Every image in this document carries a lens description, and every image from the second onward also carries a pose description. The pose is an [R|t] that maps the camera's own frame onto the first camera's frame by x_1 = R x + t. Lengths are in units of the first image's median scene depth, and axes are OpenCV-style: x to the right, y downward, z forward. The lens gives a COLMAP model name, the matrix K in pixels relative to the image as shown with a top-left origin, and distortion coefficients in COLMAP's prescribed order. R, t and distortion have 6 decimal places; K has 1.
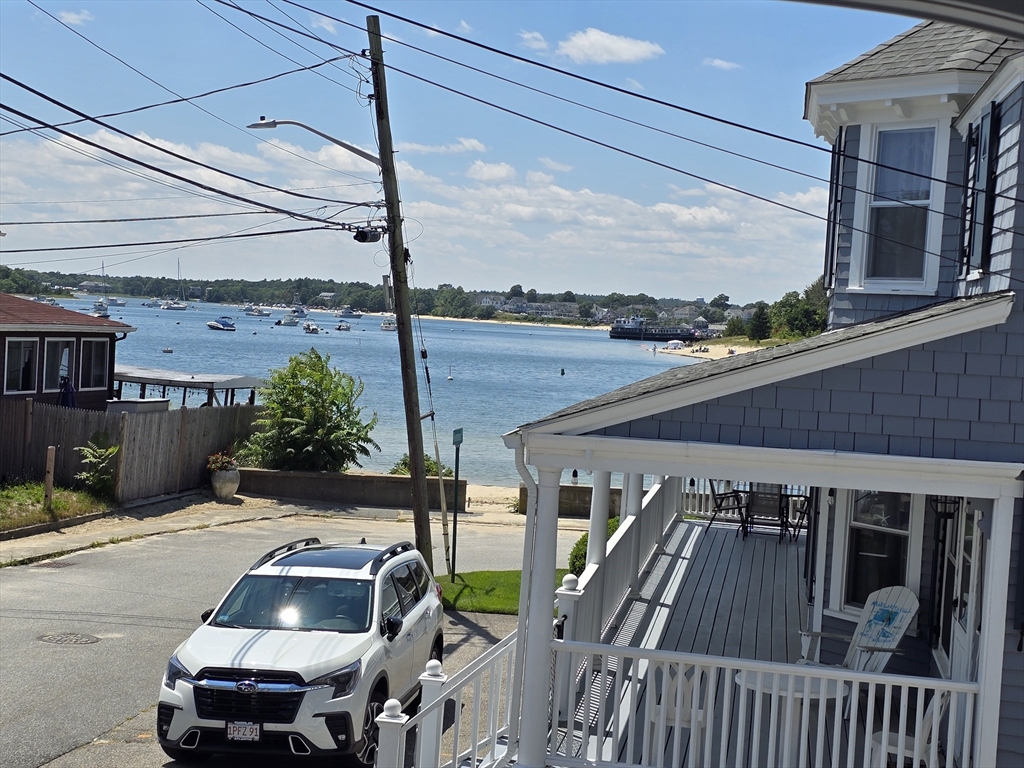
lens RADIAL K [[683.8, 0, 515.6], [0, 683.8, 385.8], [0, 0, 1]] dist [0.003497, -0.000148]
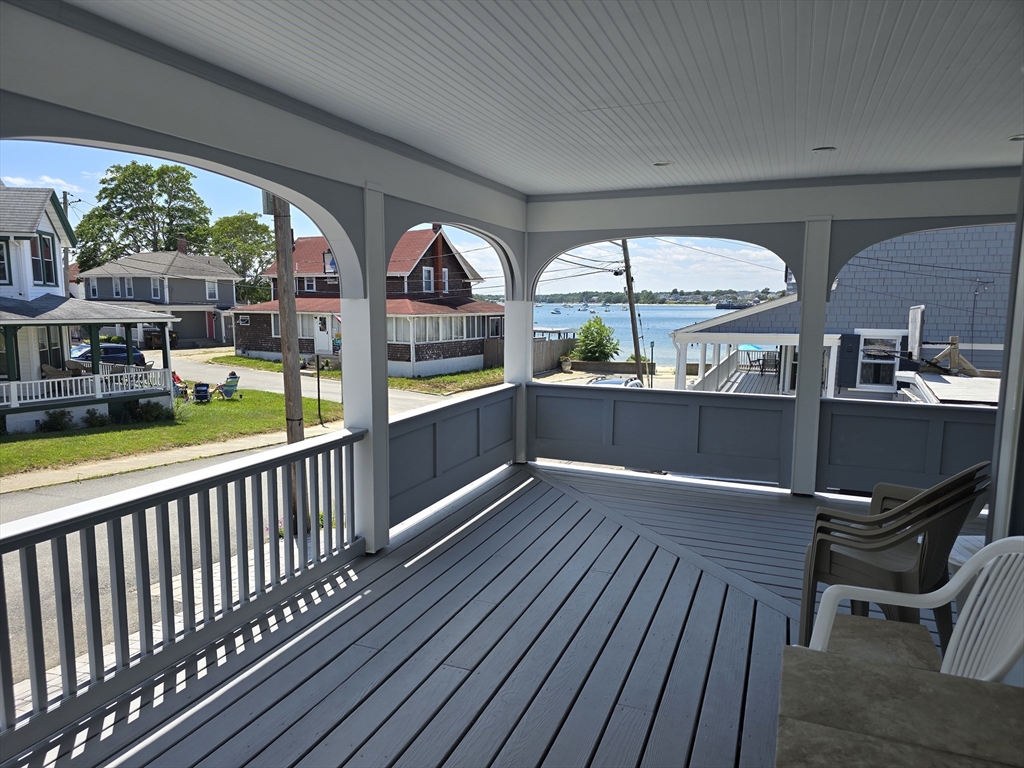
lens RADIAL K [[683.8, 0, 508.4], [0, 683.8, 388.2], [0, 0, 1]] dist [0.003497, -0.000148]
pose [[0.957347, -0.014767, -0.288562, 0.141015], [0.004074, 0.999284, -0.037622, 0.328689], [0.288911, 0.034842, 0.956722, -1.662022]]
